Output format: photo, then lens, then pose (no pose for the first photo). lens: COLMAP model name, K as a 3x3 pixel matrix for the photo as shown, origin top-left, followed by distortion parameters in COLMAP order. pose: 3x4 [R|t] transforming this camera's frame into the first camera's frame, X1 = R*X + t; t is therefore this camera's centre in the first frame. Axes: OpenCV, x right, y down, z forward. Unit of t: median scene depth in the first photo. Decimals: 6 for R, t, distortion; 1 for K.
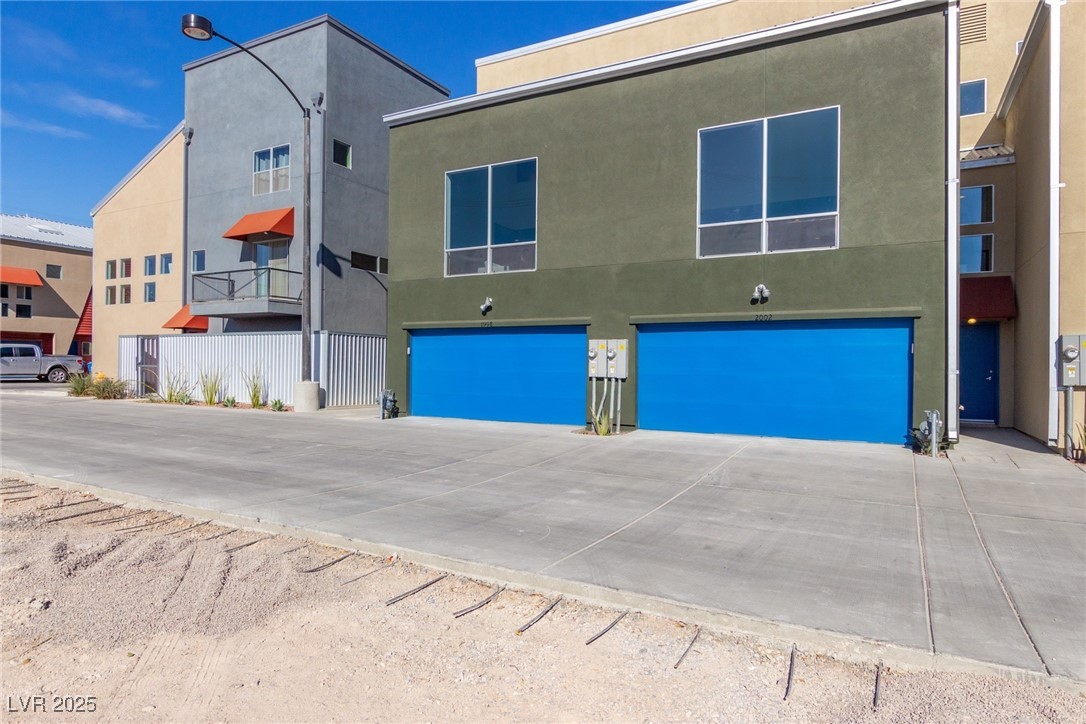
lens RADIAL K [[635.3, 0, 541.1], [0, 635.3, 351.2], [0, 0, 1]] dist [0.002609, -0.000140]
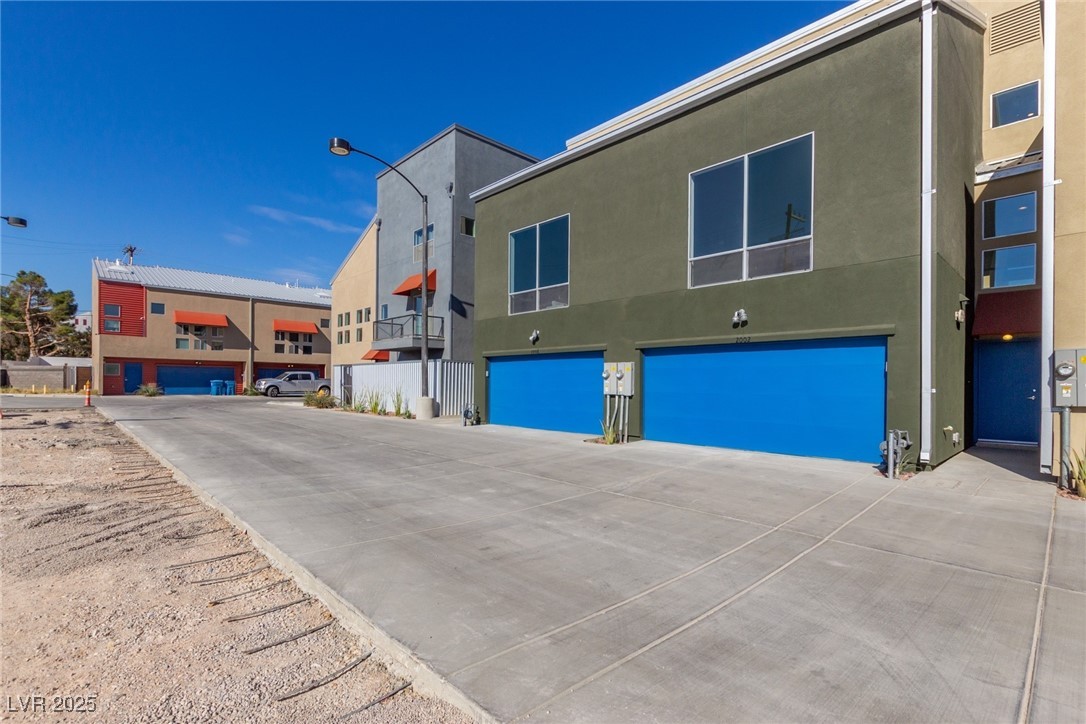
lens RADIAL K [[498.1, 0, 543.7], [0, 498.1, 374.7], [0, 0, 1]] dist [0.005812, -0.000448]
pose [[0.953979, -0.007439, -0.299780, 0.251230], [0.007683, 0.999970, -0.000367, 0.003383], [0.299774, -0.001953, 0.954008, 0.082854]]
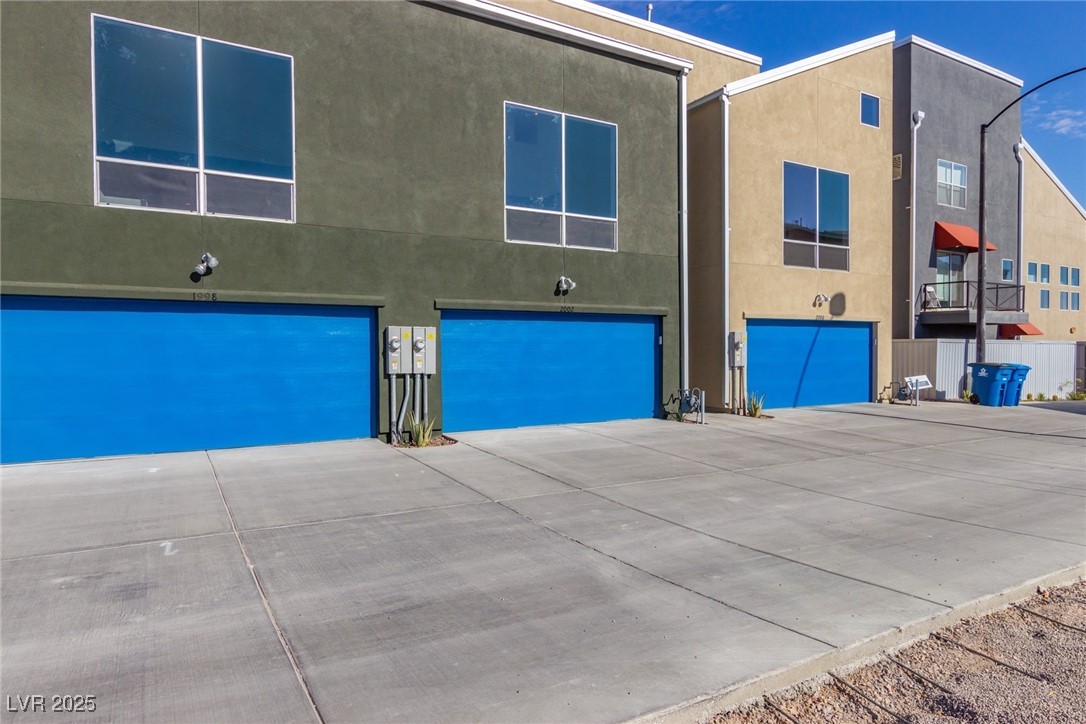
lens RADIAL K [[638.8, 0, 524.7], [0, 638.8, 365.6], [0, 0, 1]] dist [0.001248, 0.000094]
pose [[0.532114, -0.023574, 0.846345, -0.505039], [-0.002084, 0.999573, 0.029152, 0.007357], [-0.846670, -0.017276, 0.531837, 0.453991]]
